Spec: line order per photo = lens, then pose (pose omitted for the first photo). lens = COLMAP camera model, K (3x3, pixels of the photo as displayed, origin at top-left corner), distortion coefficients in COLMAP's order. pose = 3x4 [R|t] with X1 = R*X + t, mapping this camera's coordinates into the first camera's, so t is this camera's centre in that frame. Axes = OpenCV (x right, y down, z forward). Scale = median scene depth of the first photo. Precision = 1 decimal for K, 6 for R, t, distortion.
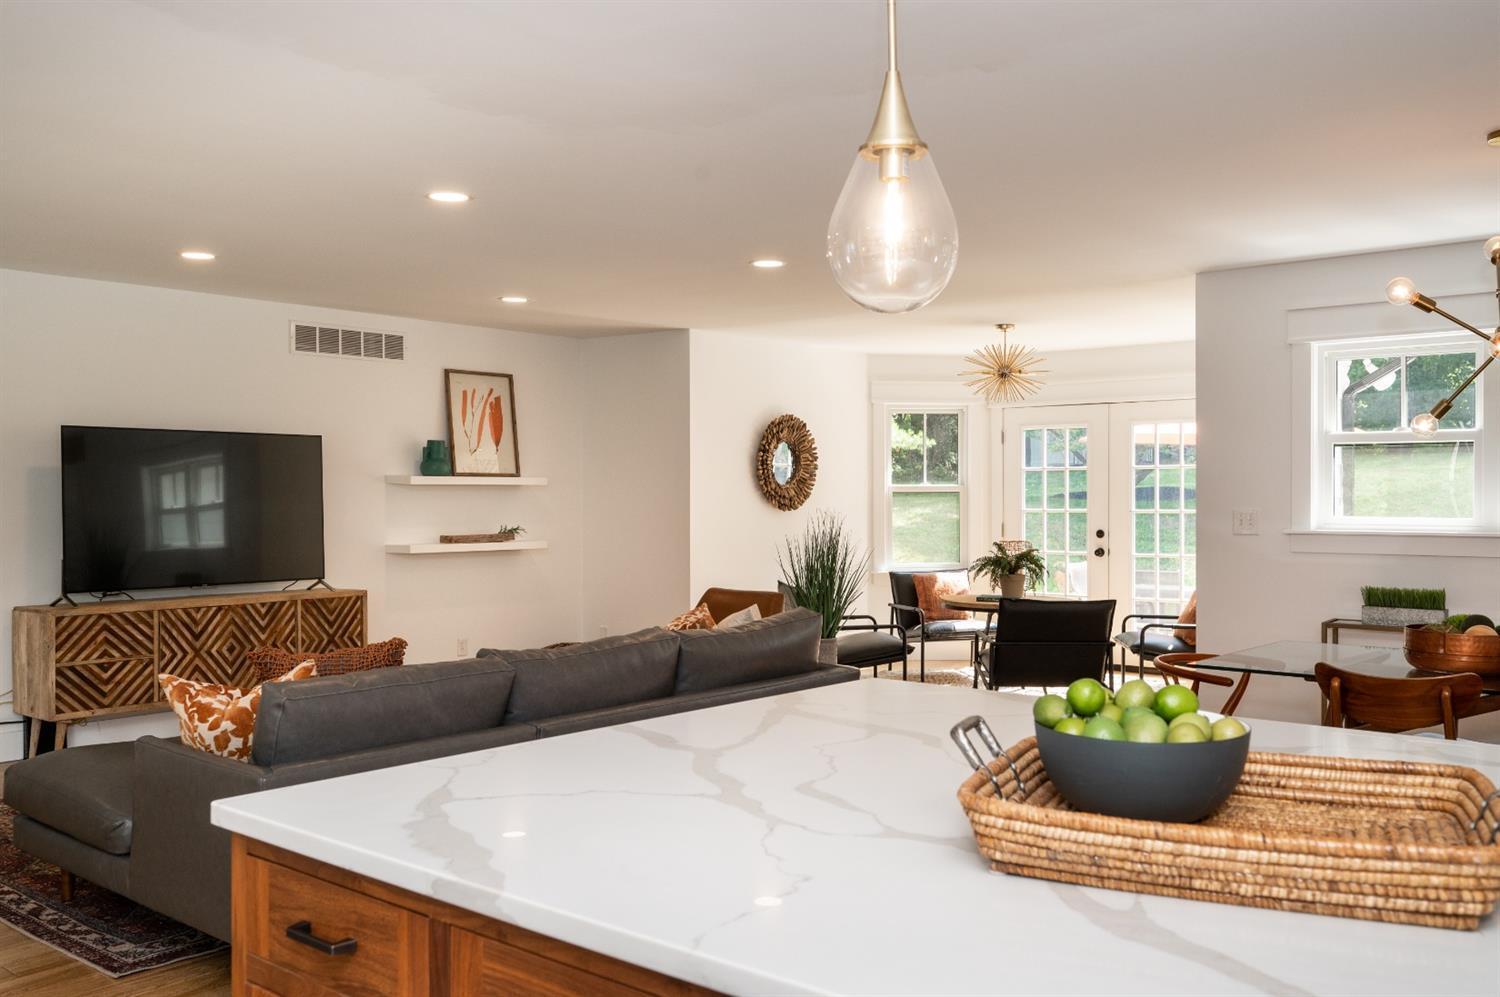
lens RADIAL K [[1274.4, 0, 750.0], [0, 1274.4, 498.5], [0, 0, 1]] dist [0.002451, 0.005707]
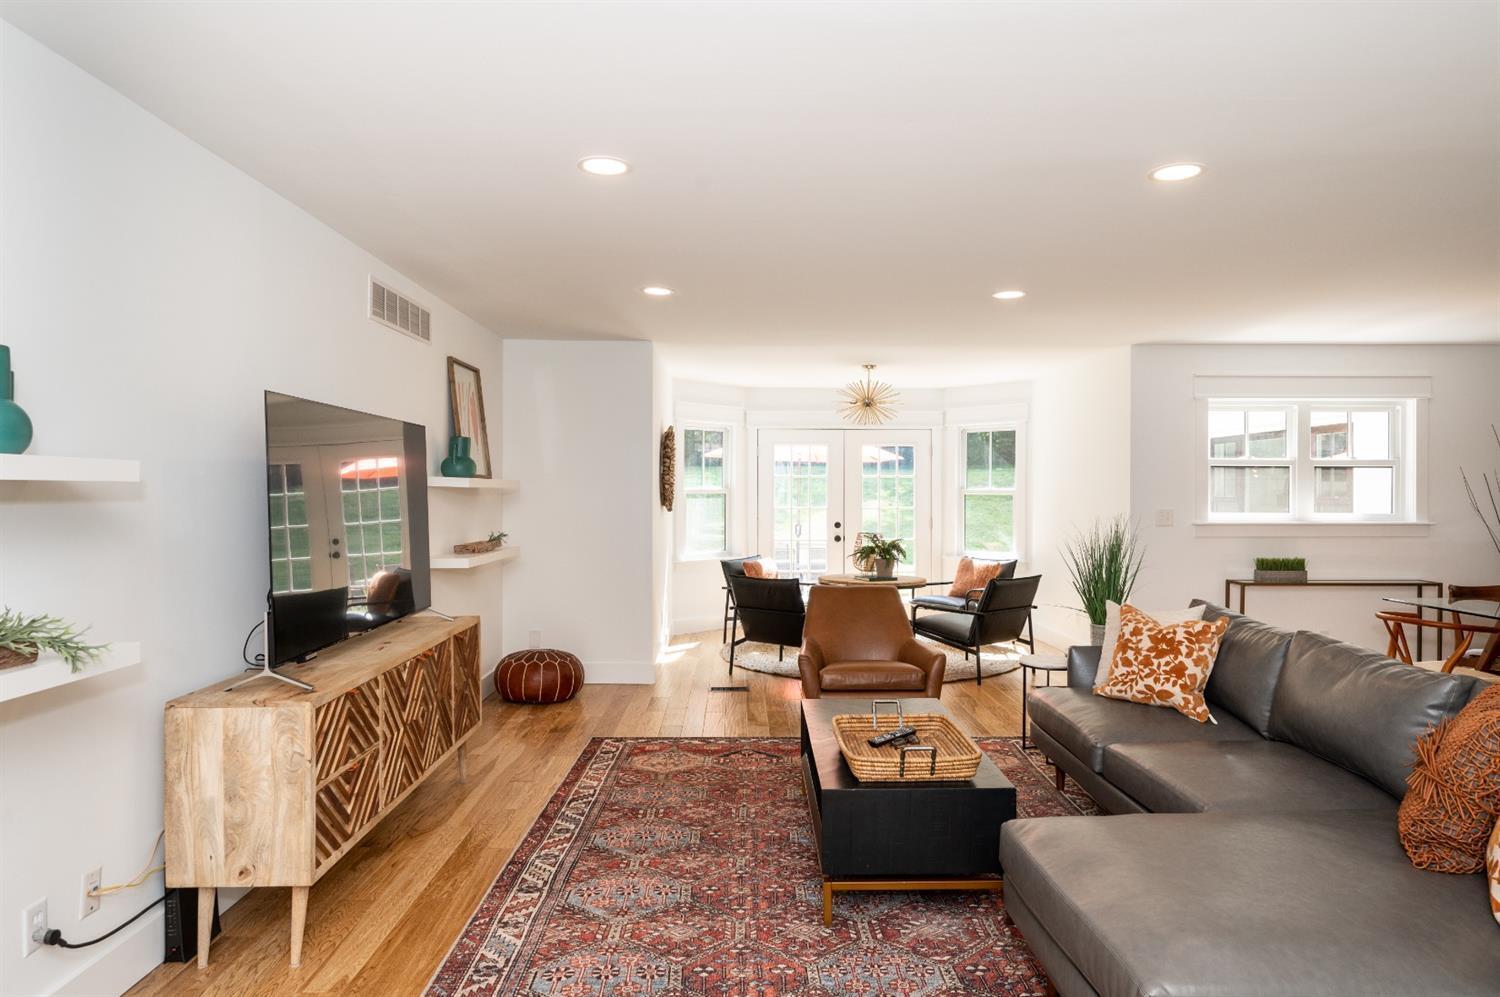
lens RADIAL K [[886.8, 0, 750.0], [0, 886.8, 498.5], [0, 0, 1]] dist [0.000324, -0.000153]
pose [[0.763534, -0.003647, 0.645758, -0.476161], [0.000536, 0.999987, 0.005014, -0.006558], [-0.645768, -0.003483, 0.763526, 0.395615]]
